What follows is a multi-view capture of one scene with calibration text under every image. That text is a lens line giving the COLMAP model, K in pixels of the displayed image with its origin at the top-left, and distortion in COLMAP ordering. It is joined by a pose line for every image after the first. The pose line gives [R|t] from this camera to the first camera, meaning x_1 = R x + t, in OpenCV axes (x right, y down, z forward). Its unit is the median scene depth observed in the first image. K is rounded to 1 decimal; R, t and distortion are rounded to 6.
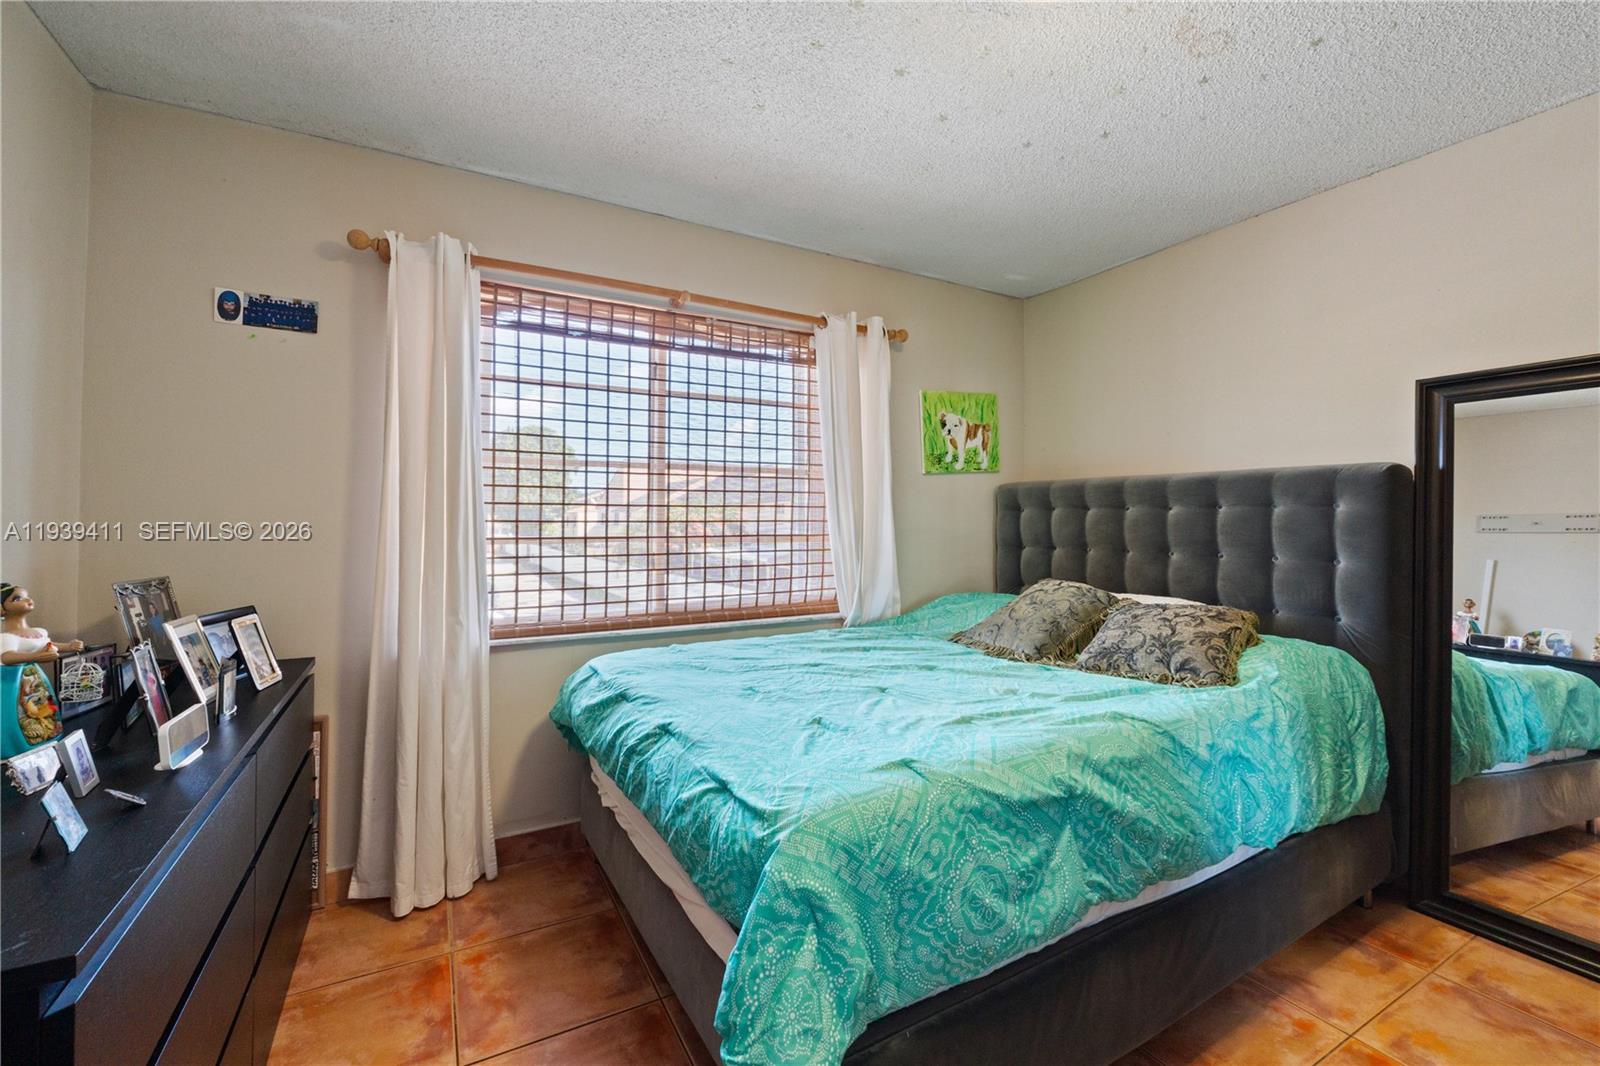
lens RADIAL K [[669.0, 0, 795.4], [0, 669.0, 523.9], [0, 0, 1]] dist [-0.009479, -0.000032]
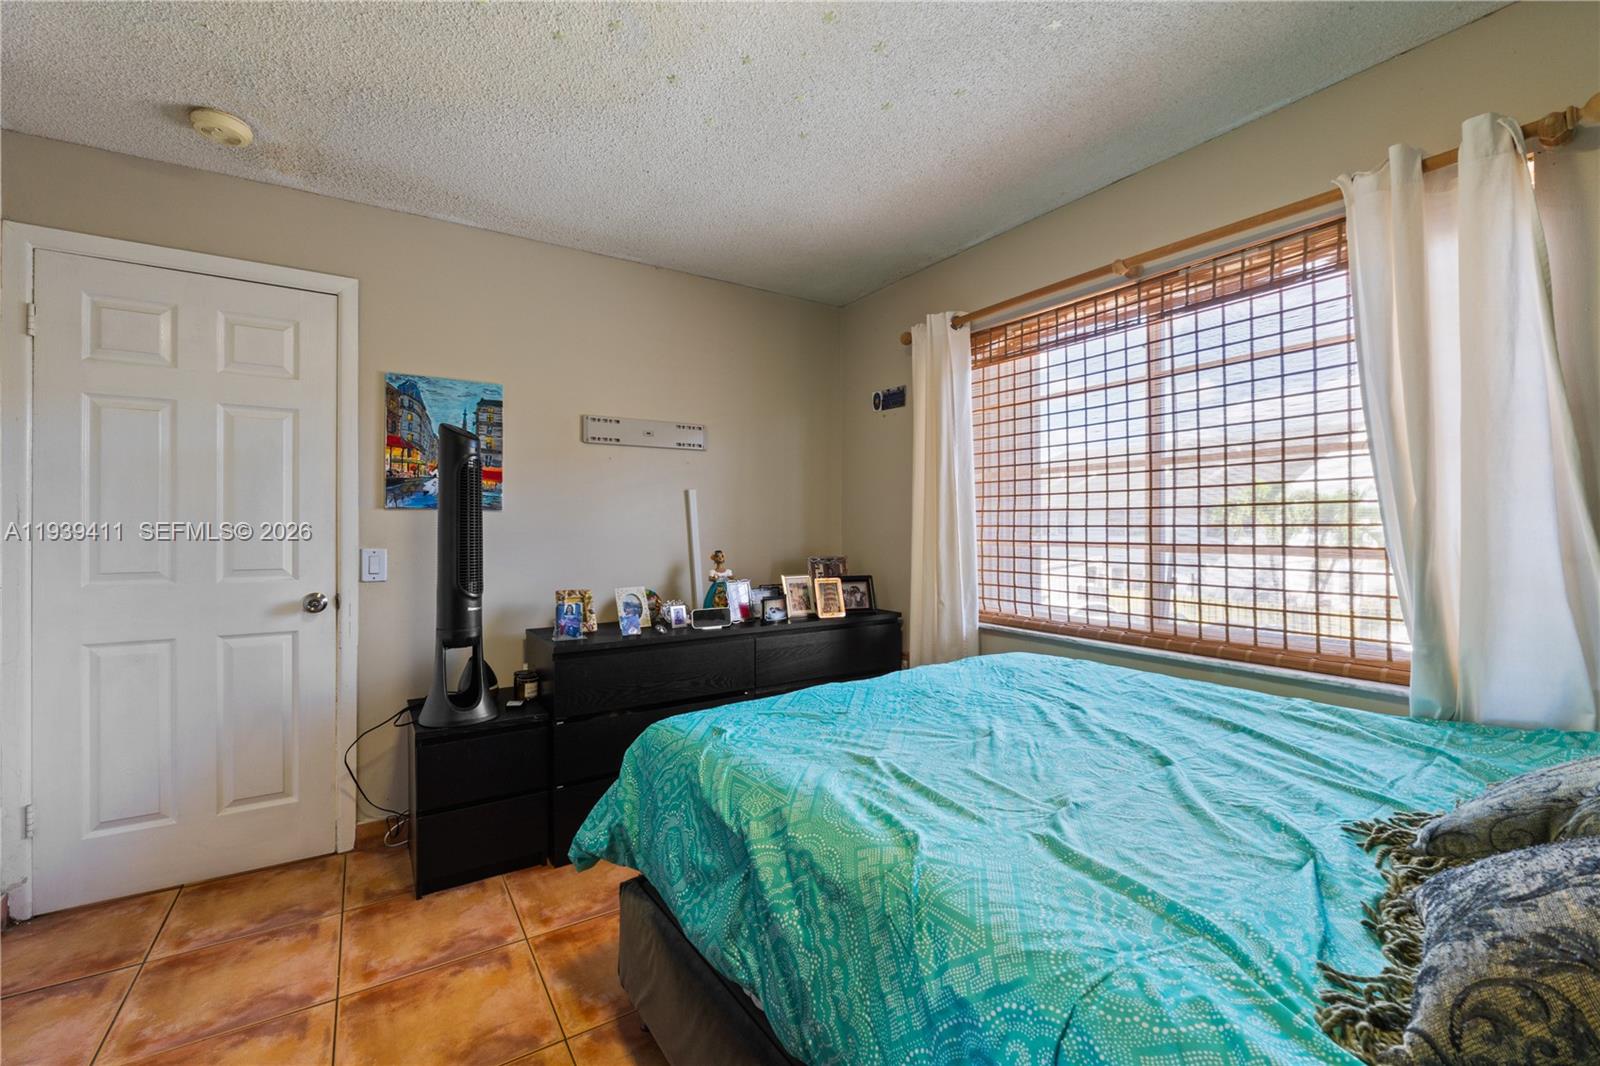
lens RADIAL K [[669.0, 0, 798.2], [0, 669.0, 525.9], [0, 0, 1]] dist [-0.009479, -0.000032]
pose [[0.067083, 0.001186, -0.997747, 0.619432], [0.003358, 0.999993, 0.001415, -0.005258], [0.997742, -0.003446, 0.067079, 0.482825]]
